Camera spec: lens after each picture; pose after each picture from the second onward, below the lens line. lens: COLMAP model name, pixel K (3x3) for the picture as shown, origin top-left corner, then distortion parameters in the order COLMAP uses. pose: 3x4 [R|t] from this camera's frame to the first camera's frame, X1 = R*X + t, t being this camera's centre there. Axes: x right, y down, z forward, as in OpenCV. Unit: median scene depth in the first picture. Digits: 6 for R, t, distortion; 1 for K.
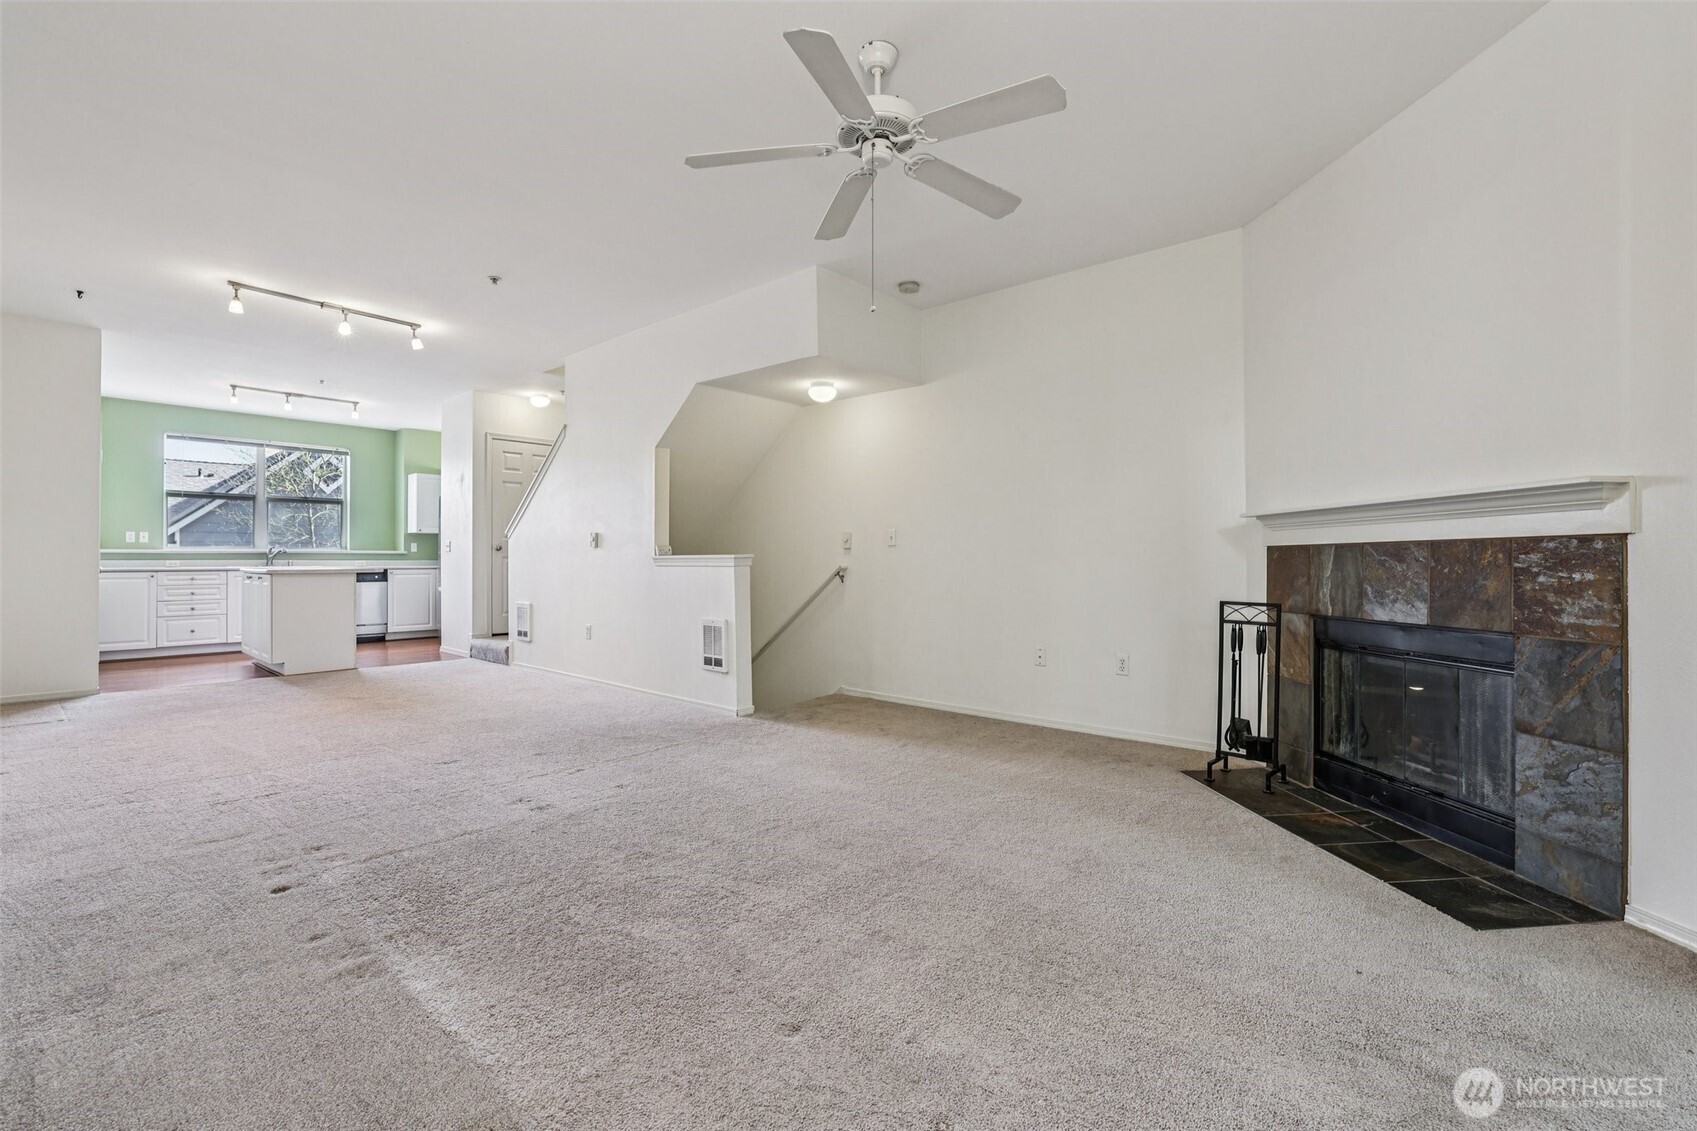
lens RADIAL K [[733.7, 0, 835.3], [0, 733.7, 554.5], [0, 0, 1]] dist [-0.026148, 0.003031]
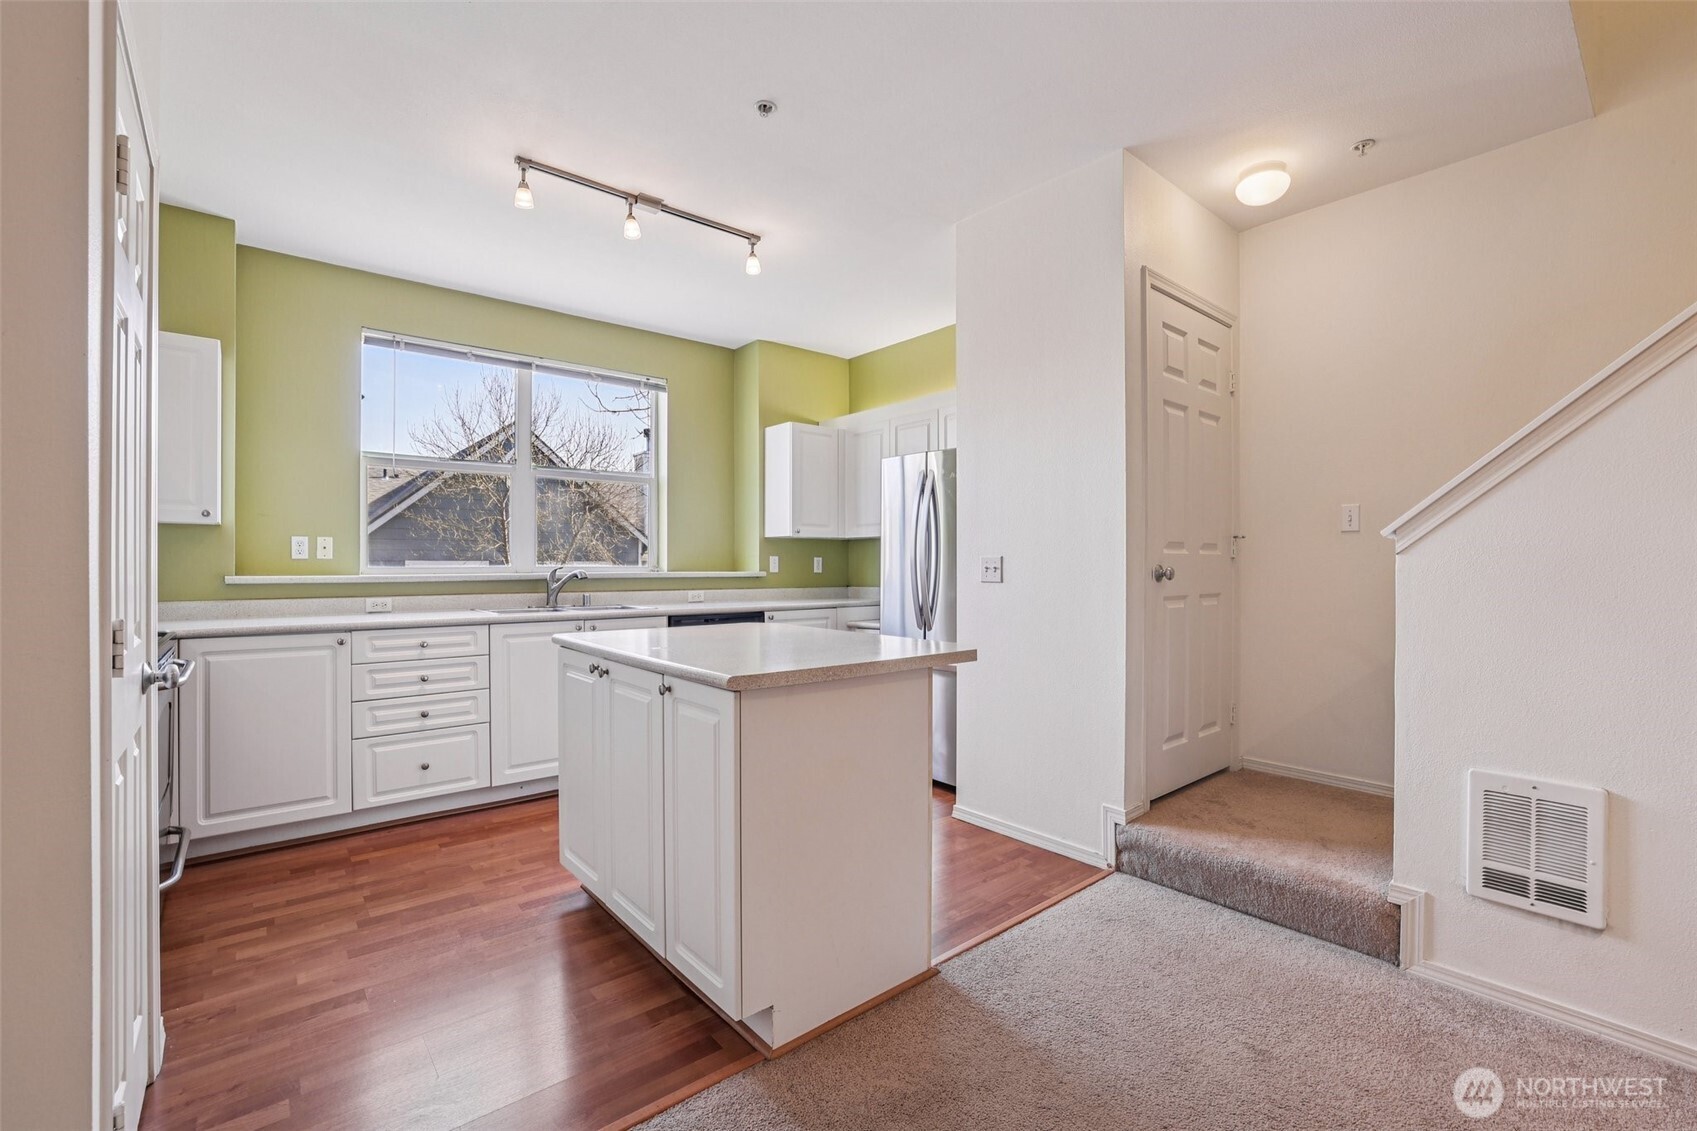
lens RADIAL K [[733.7, 0, 813.1], [0, 733.7, 569.1], [0, 0, 1]] dist [-0.026148, 0.003031]
pose [[0.983426, 0.001387, -0.181306, -0.587598], [0.001119, 0.999905, 0.013721, -0.017551], [0.181307, -0.013696, 0.983331, 0.617392]]
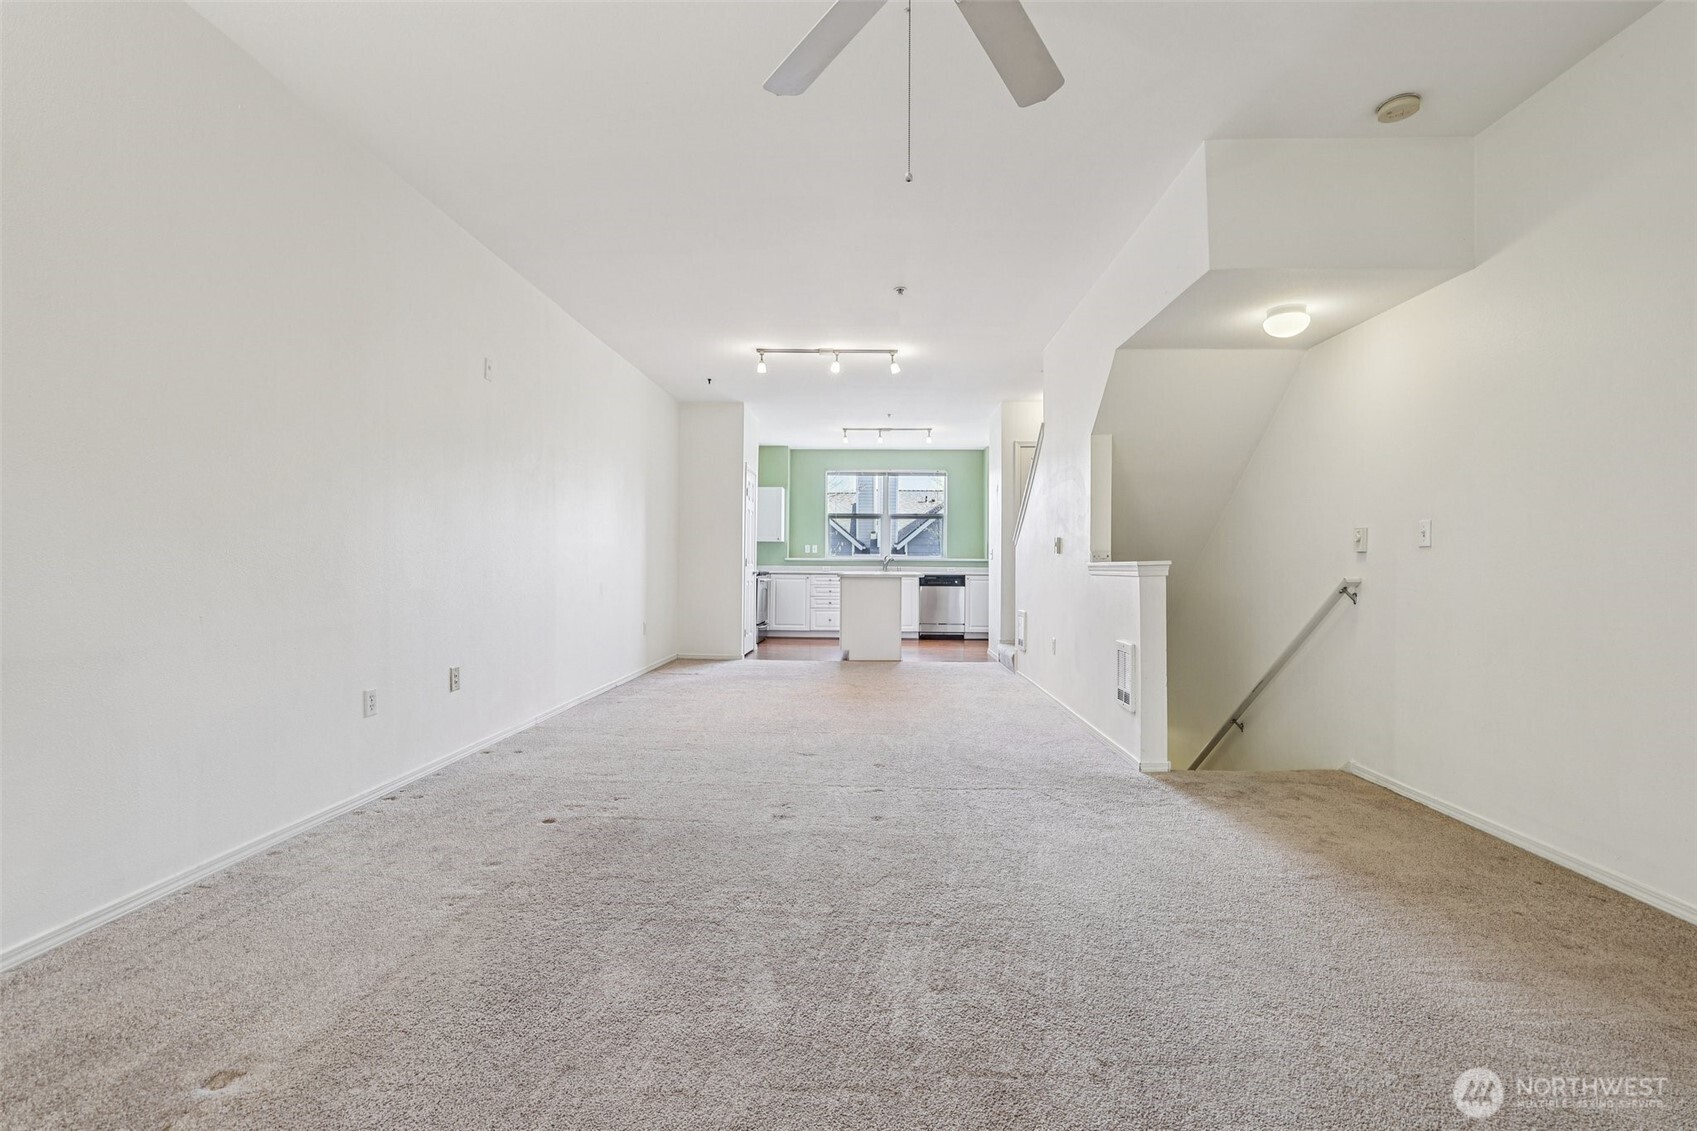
lens RADIAL K [[733.7, 0, 849.8], [0, 733.7, 566.0], [0, 0, 1]] dist [-0.026148, 0.003031]
pose [[0.630903, 0.005208, -0.775845, 0.170766], [-0.002629, 0.999986, 0.004574, 0.001679], [0.775858, -0.000846, 0.630908, 0.181807]]
